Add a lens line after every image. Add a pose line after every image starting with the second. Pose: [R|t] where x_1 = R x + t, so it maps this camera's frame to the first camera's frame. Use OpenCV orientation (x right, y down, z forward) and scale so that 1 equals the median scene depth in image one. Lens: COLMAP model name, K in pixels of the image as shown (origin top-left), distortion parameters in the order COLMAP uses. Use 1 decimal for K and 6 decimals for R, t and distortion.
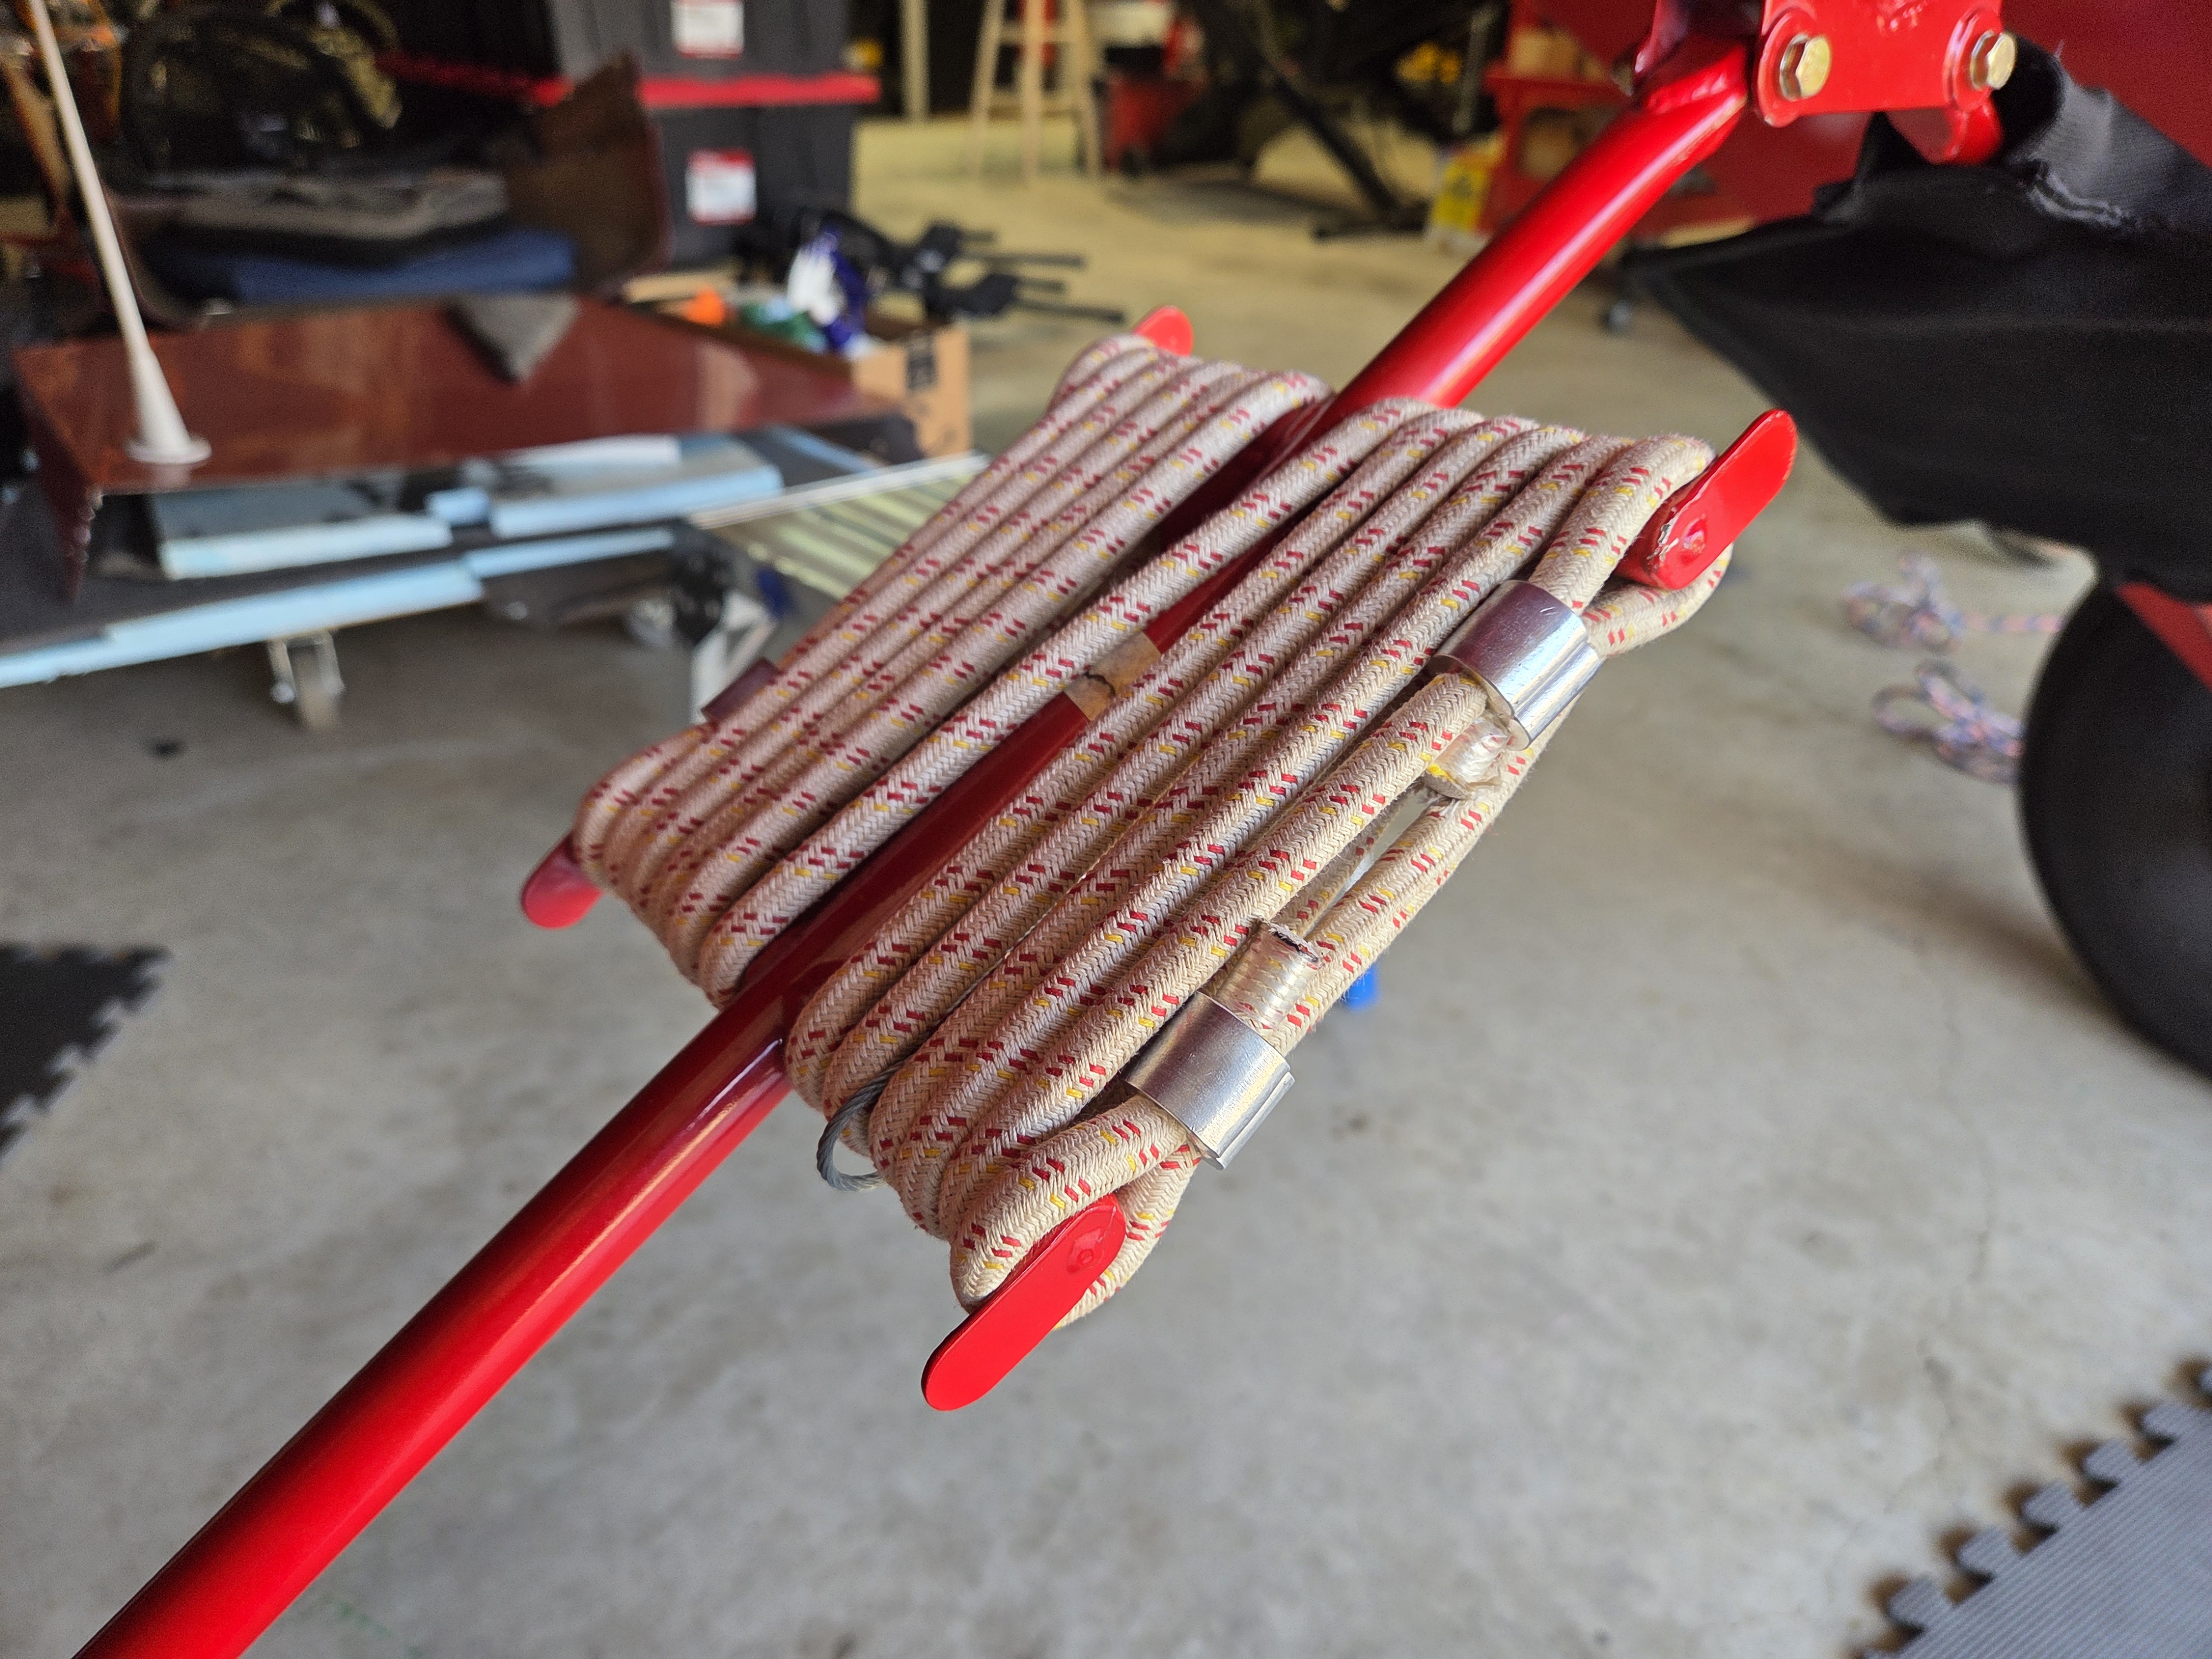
lens RADIAL K [[1490.5, 0, 1106.0], [0, 1490.5, 829.5], [0, 0, 1]] dist [0.043110, -0.062305]
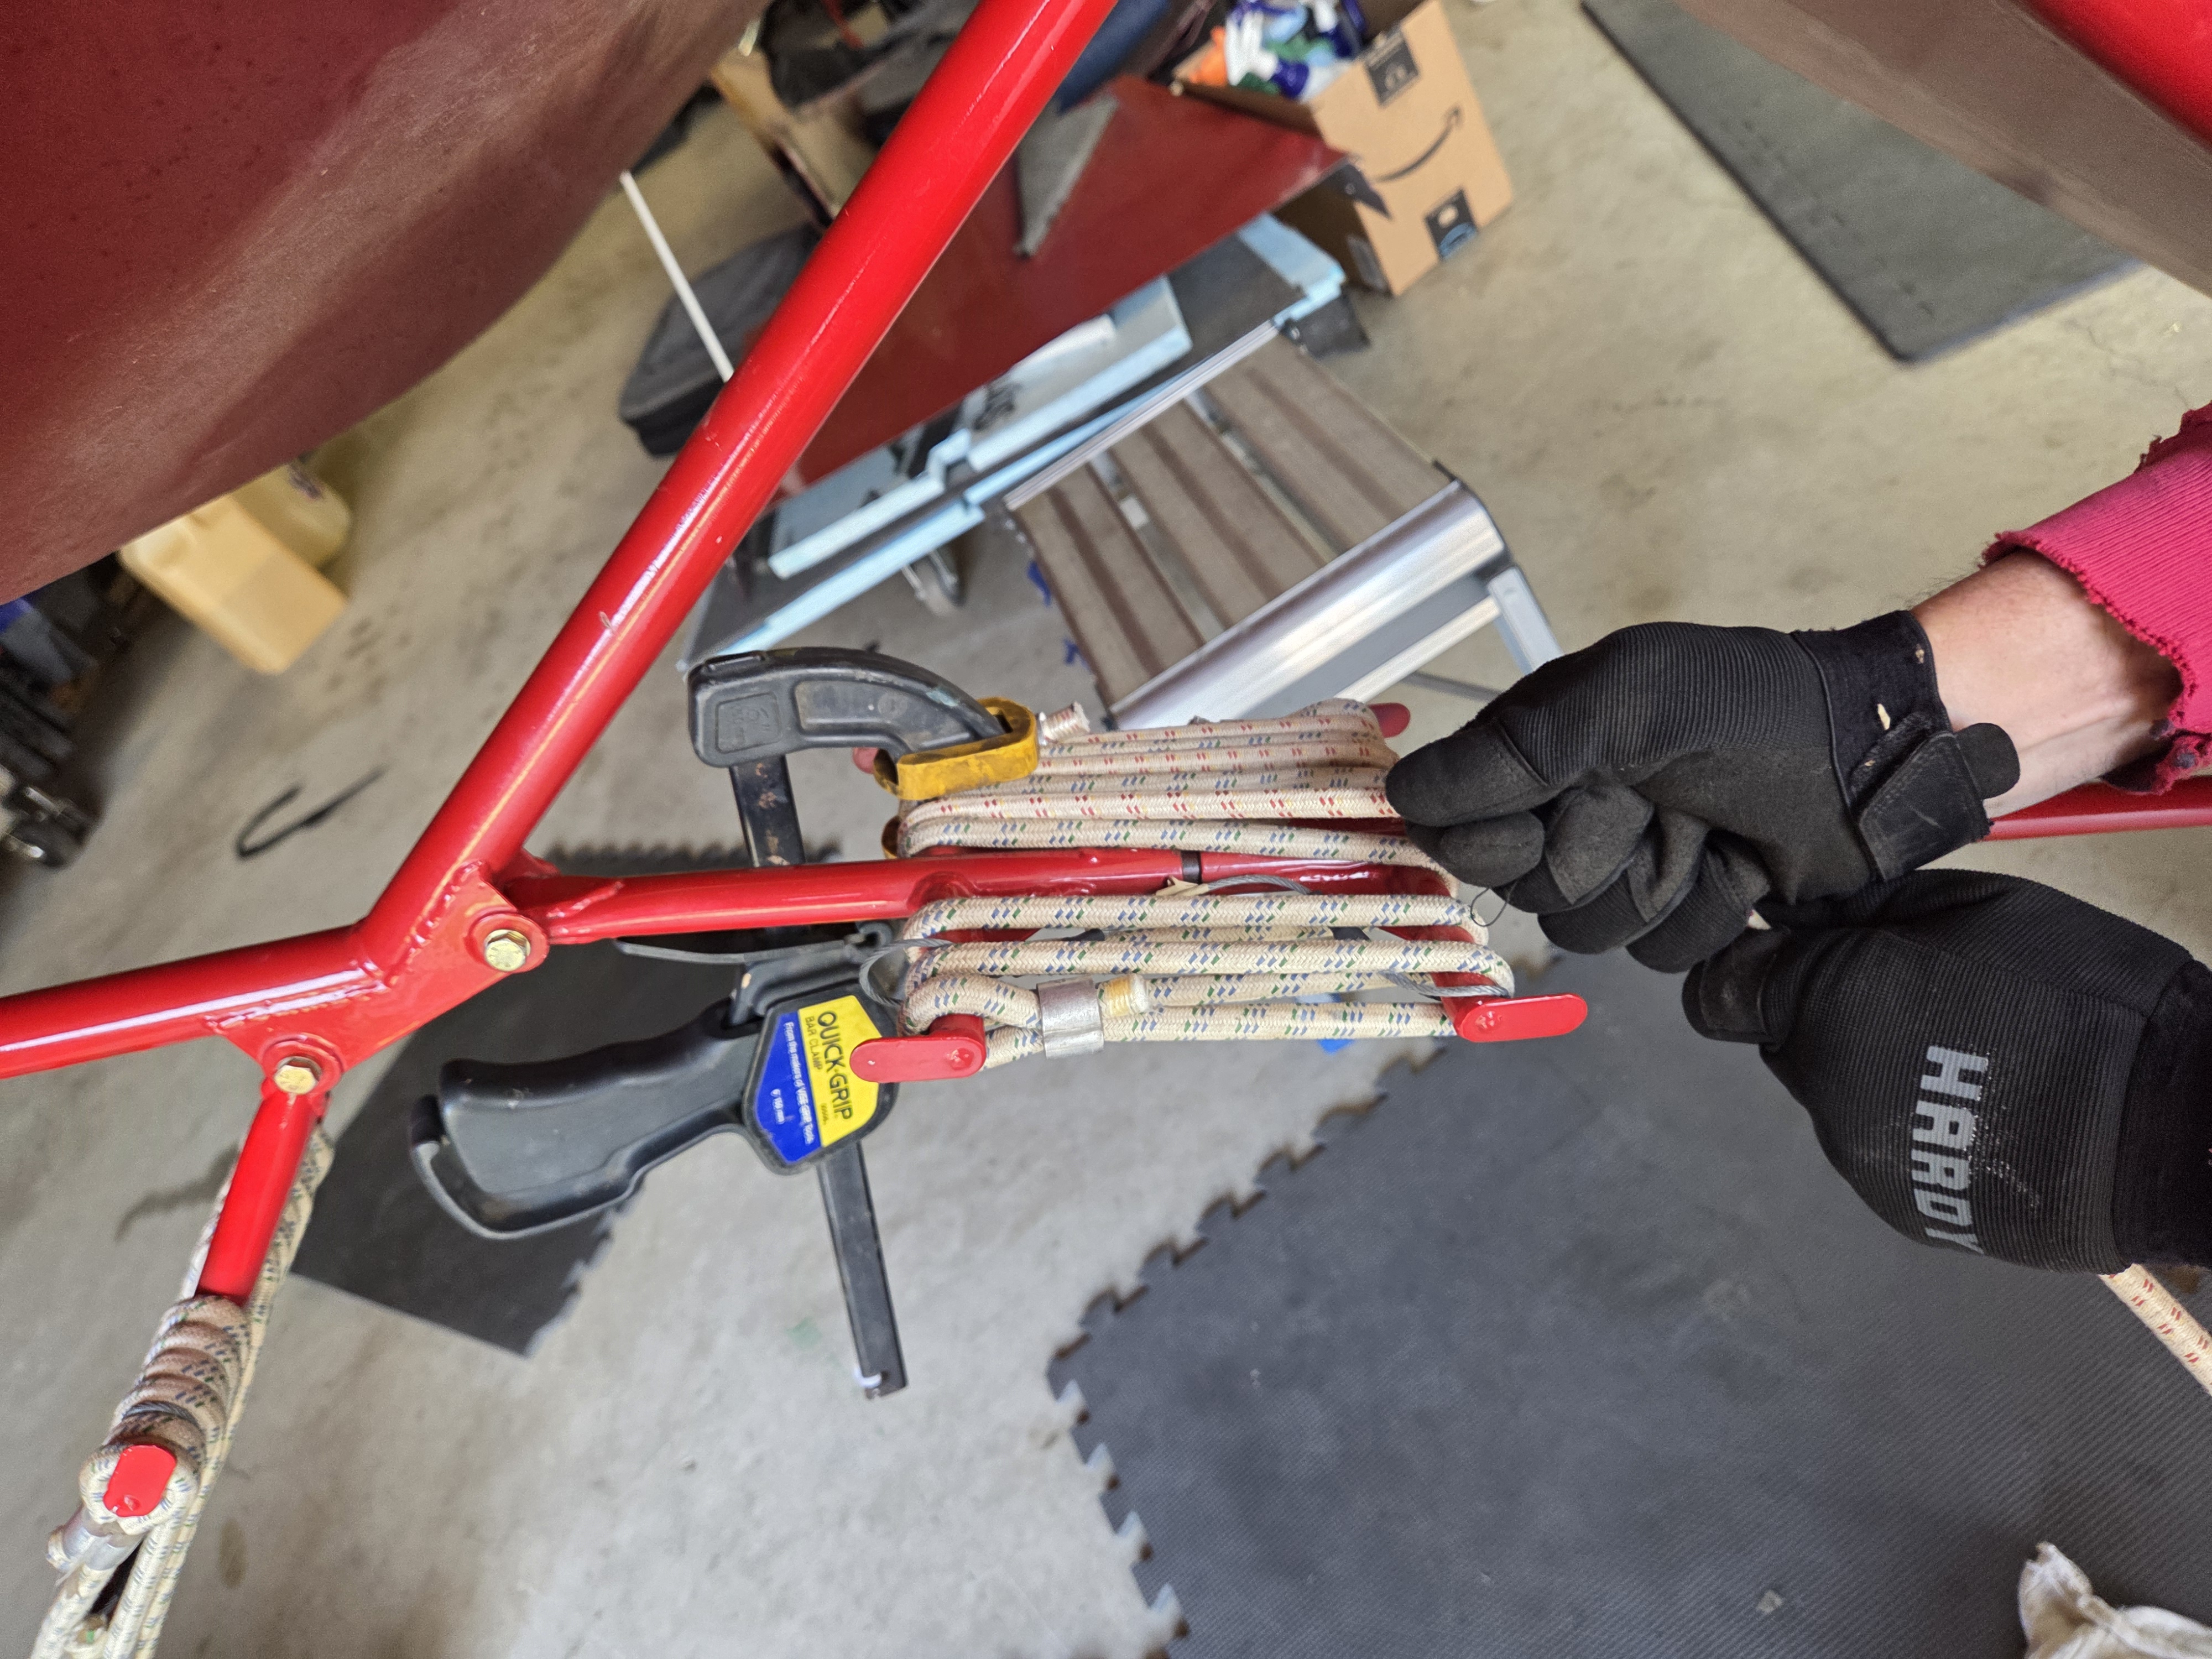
lens RADIAL K [[1460.5, 0, 1106.0], [0, 1460.5, 829.5], [0, 0, 1]] dist [0.057070, -0.056005]
pose [[0.779956, -0.043945, -0.624290, 0.671819], [0.248905, 0.937025, 0.245010, -0.310129], [0.574209, -0.346485, 0.741776, 0.118496]]
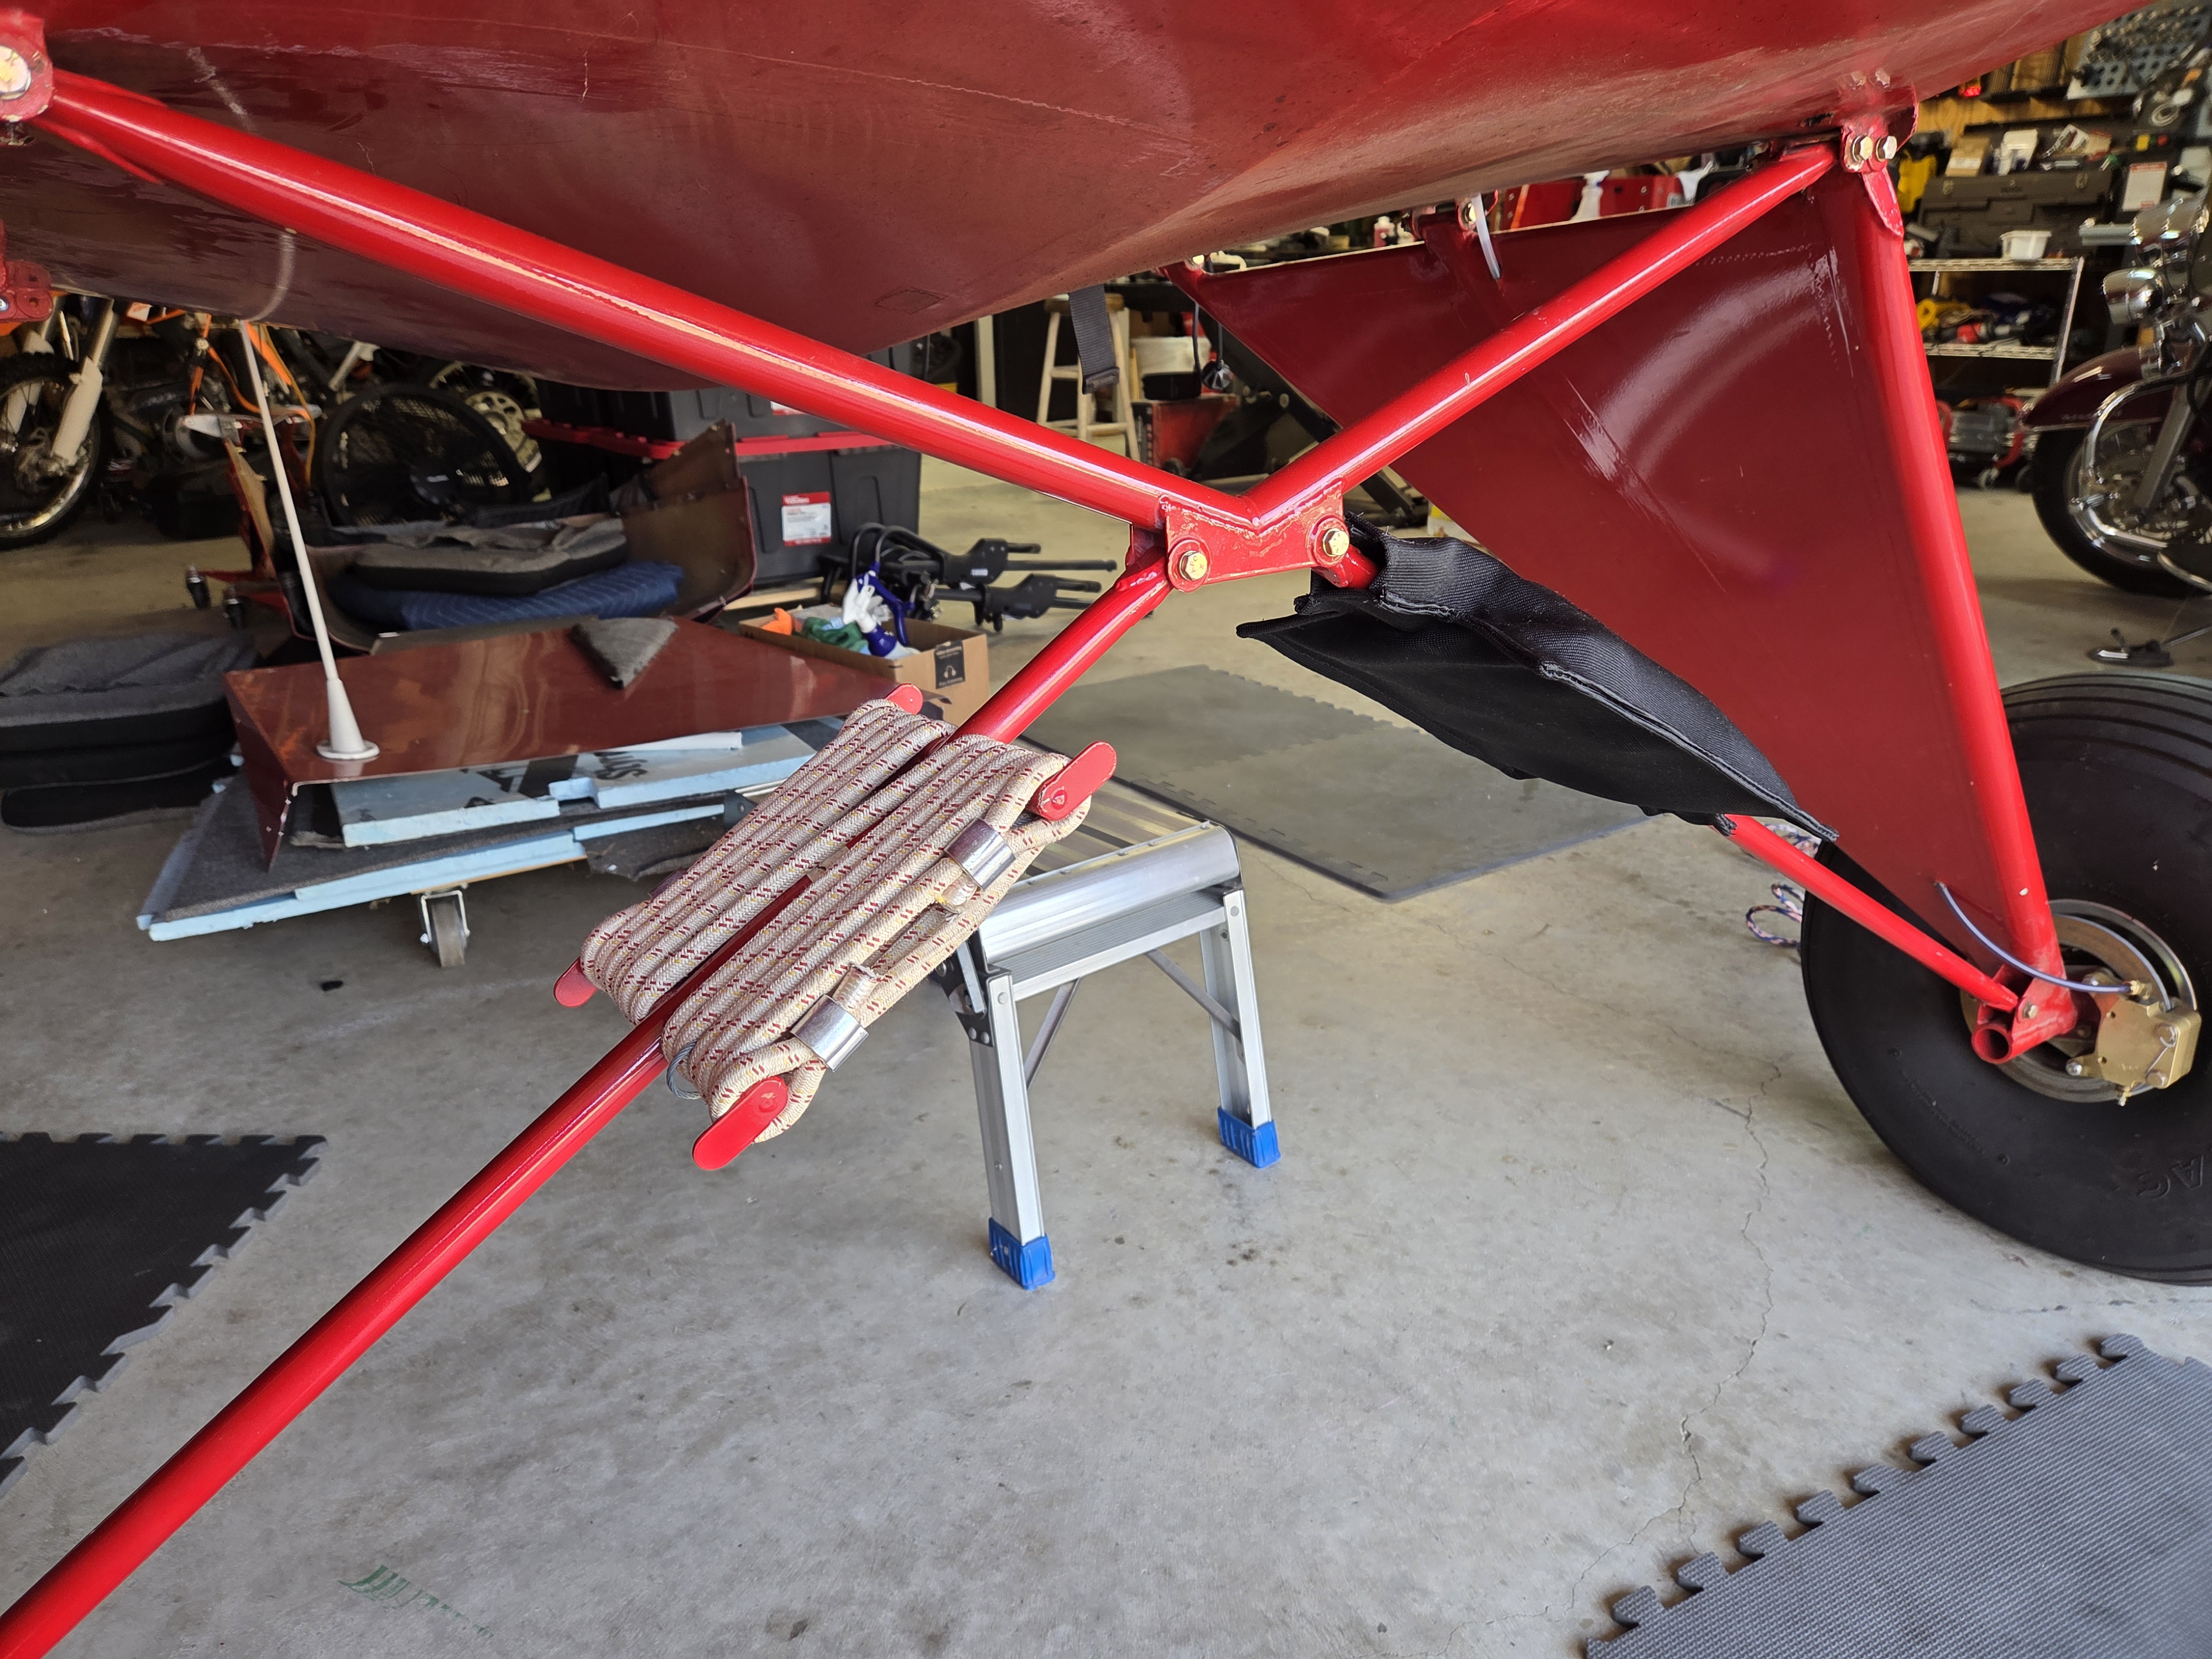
lens RADIAL K [[1458.3, 0, 1116.1], [0, 1458.3, 844.8], [0, 0, 1]] dist [0.055997, -0.053328]
pose [[0.998115, -0.025315, -0.055912, 0.161519], [0.016105, 0.987079, -0.159424, 0.062005], [0.059226, 0.158223, 0.985626, -0.313076]]
